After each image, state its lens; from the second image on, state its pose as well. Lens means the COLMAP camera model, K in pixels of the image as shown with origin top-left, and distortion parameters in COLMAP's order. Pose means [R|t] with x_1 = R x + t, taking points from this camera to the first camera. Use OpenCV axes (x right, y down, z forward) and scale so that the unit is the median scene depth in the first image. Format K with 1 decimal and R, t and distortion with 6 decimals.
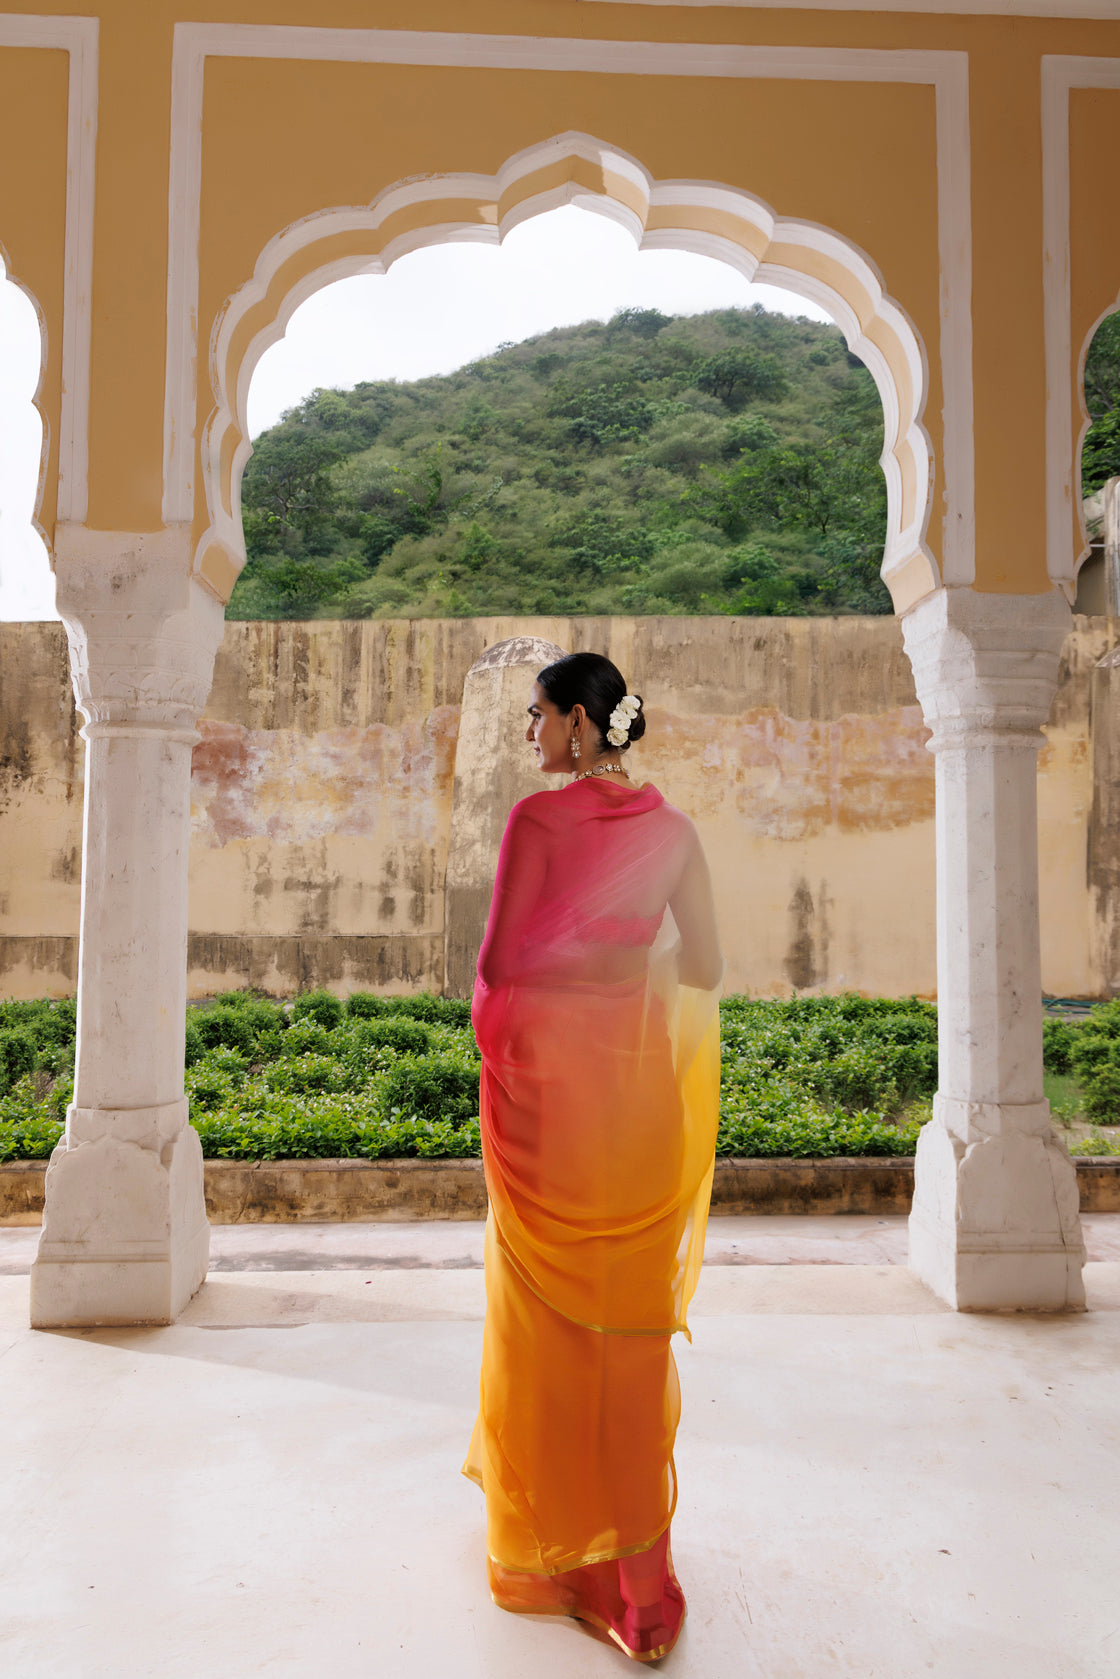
lens RADIAL K [[1480.0, 0, 556.4], [0, 1480.0, 844.7], [0, 0, 1]] dist [0.012599, 0.008441]
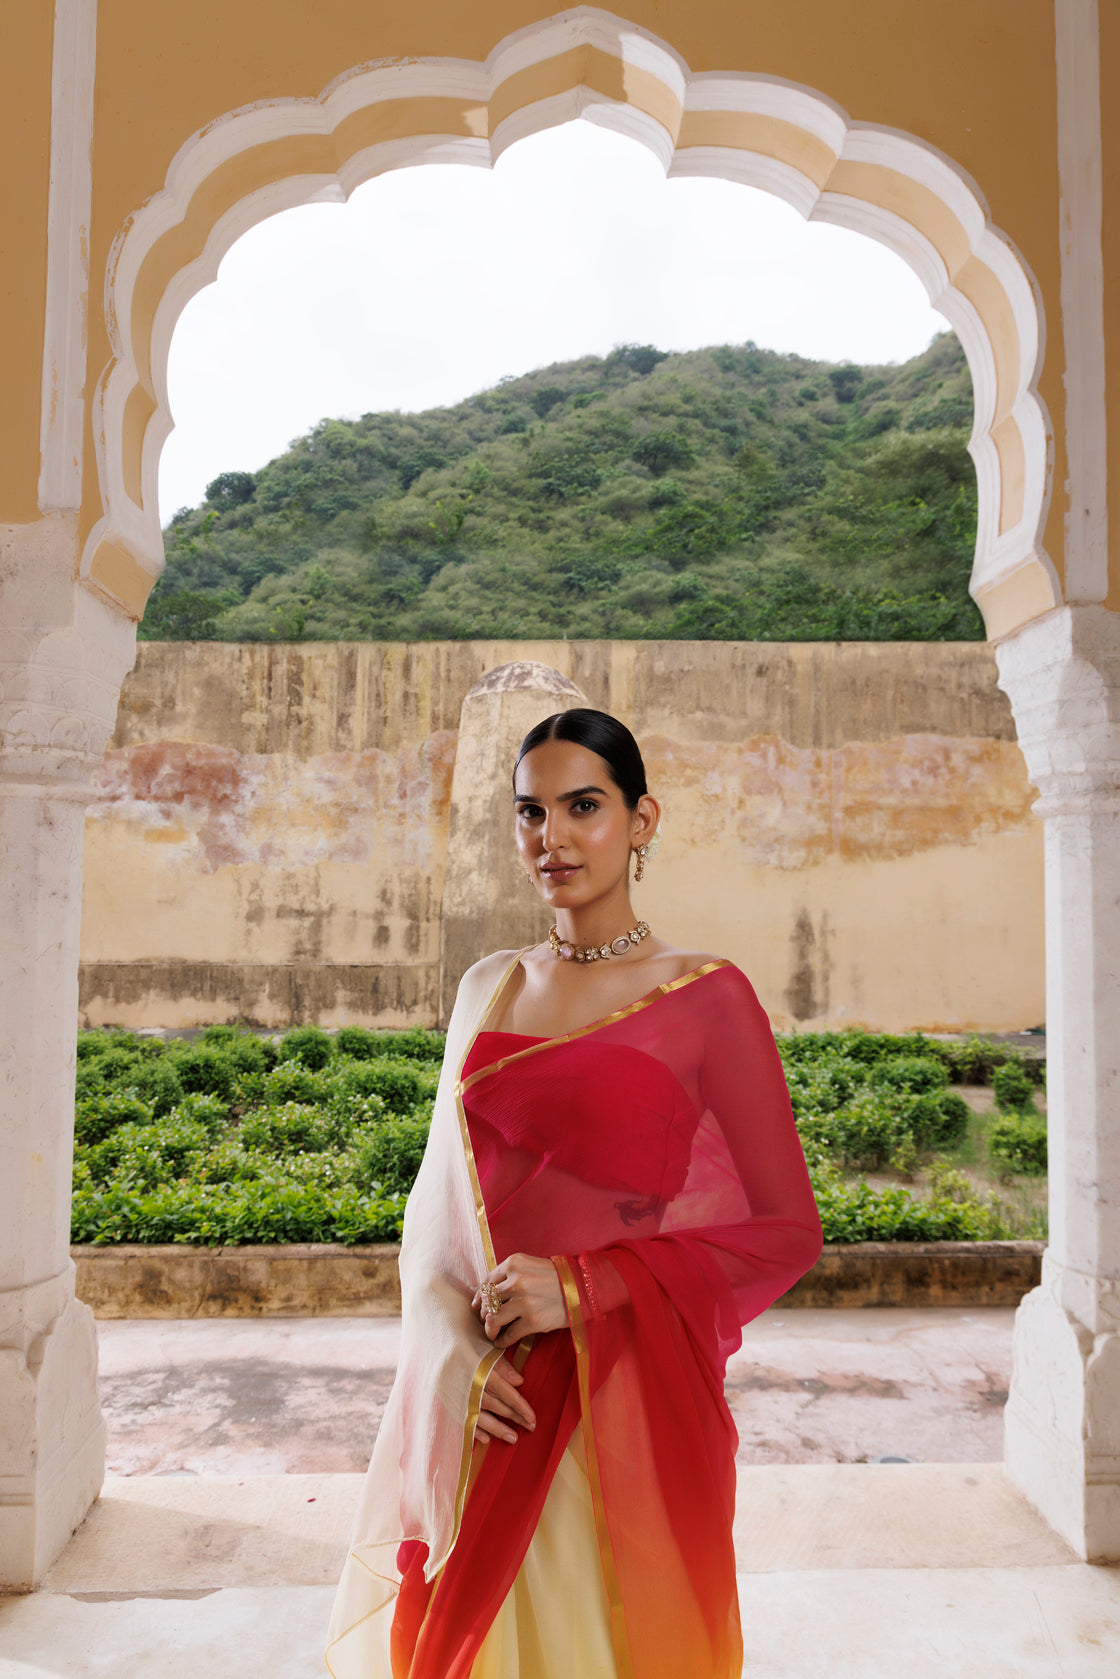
lens RADIAL K [[1237.9, 0, 562.7], [0, 1237.9, 835.2], [0, 0, 1]] dist [0.035011, -0.001517]
pose [[0.999938, 0.006189, 0.009264, -0.002469], [-0.006208, 0.999979, 0.001976, -0.030288], [-0.009252, -0.002033, 0.999955, 0.199821]]
